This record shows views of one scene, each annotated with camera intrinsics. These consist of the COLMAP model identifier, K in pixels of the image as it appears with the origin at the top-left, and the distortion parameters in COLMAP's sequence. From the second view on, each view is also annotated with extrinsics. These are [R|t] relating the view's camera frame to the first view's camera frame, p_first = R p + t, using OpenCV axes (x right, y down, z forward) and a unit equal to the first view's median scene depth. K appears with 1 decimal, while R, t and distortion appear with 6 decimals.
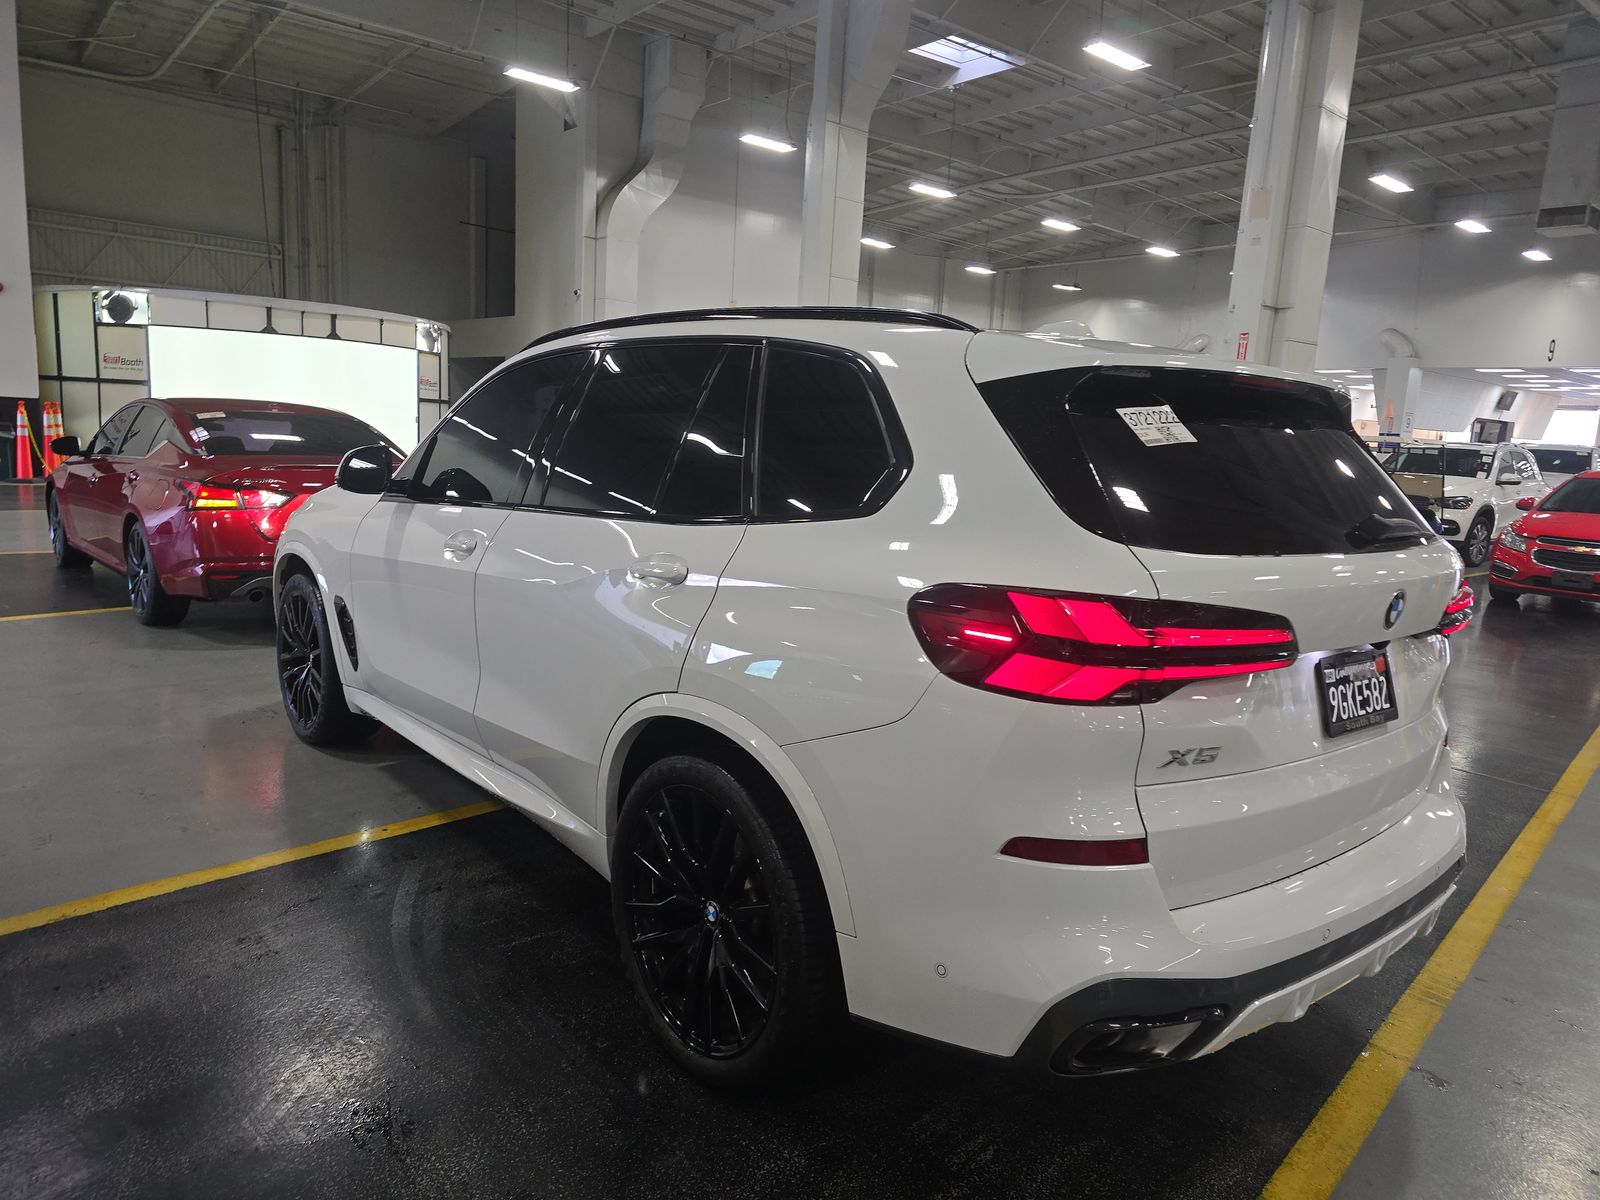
lens RADIAL K [[1106.4, 0, 800.0], [0, 1106.4, 600.0], [0, 0, 1]] dist [0.037714, -0.006340]
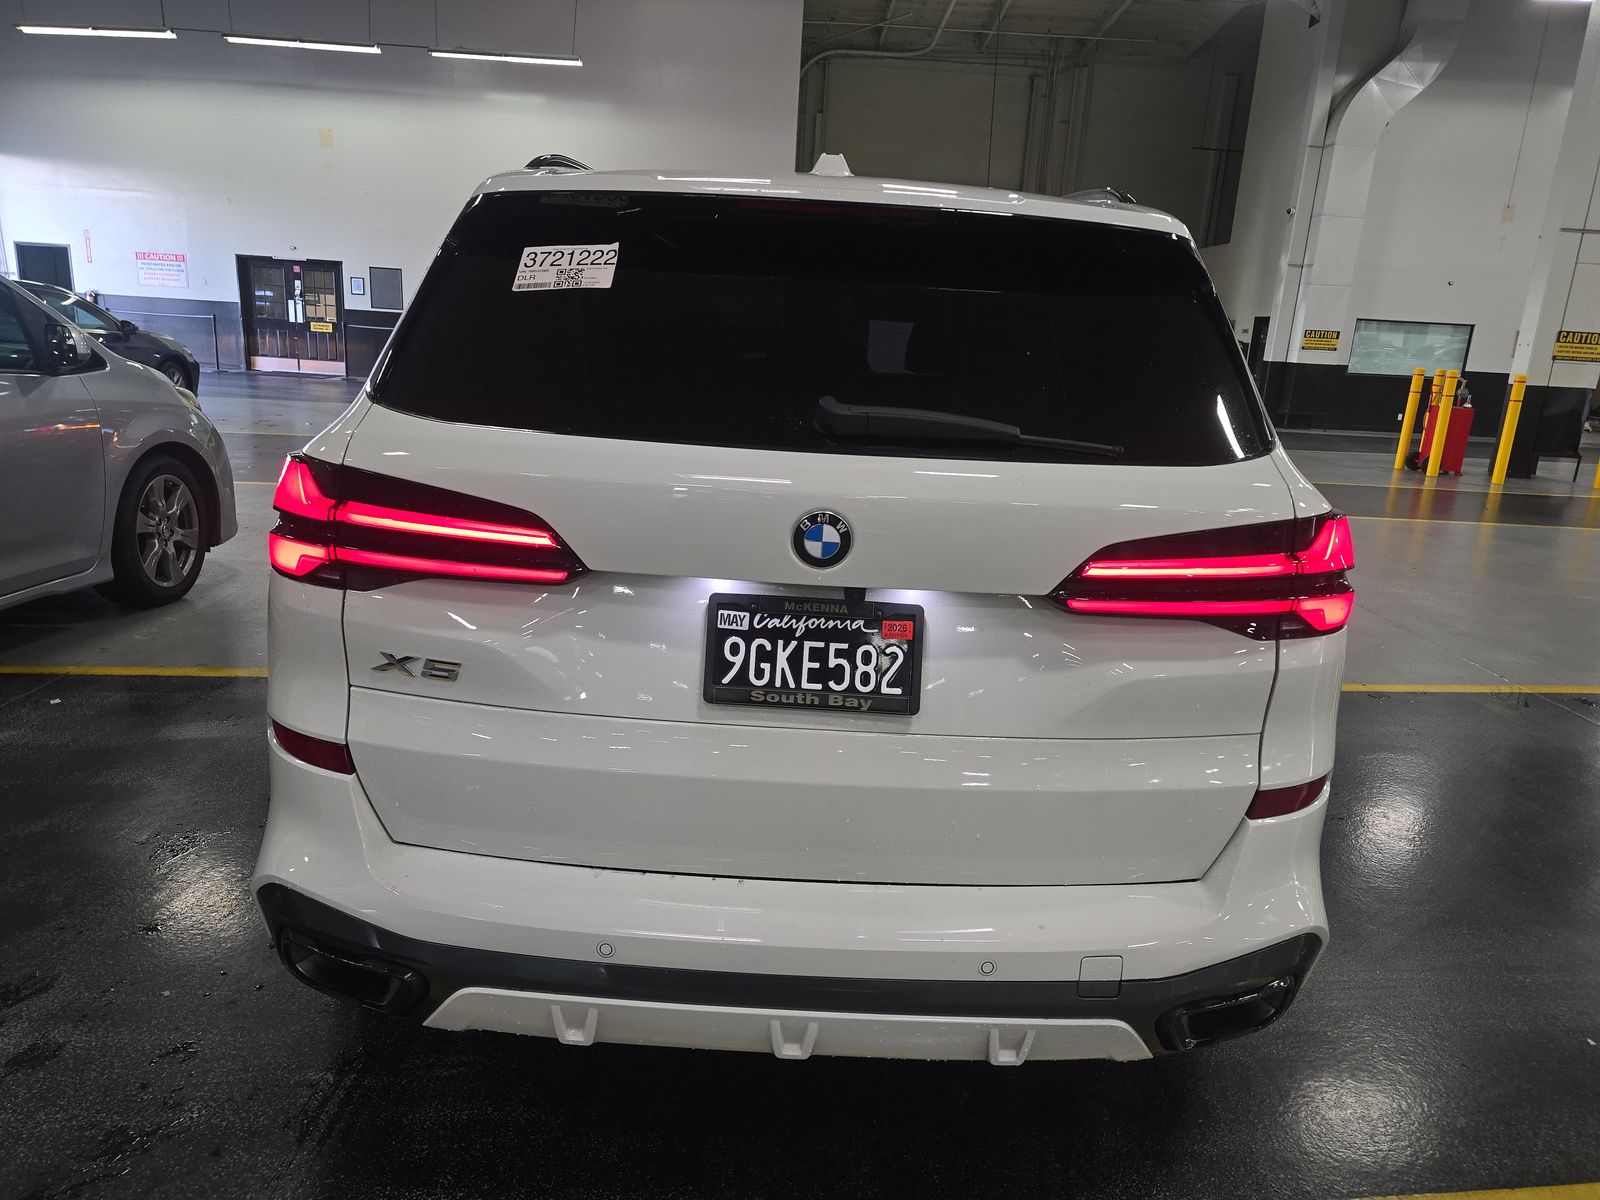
lens RADIAL K [[1106.4, 0, 800.0], [0, 1106.4, 600.0], [0, 0, 1]] dist [0.037714, -0.006340]
pose [[0.765107, 0.147876, -0.626693, 0.110688], [-0.118446, 0.988986, 0.088756, -0.001489], [0.632915, 0.006321, 0.774195, 0.055690]]
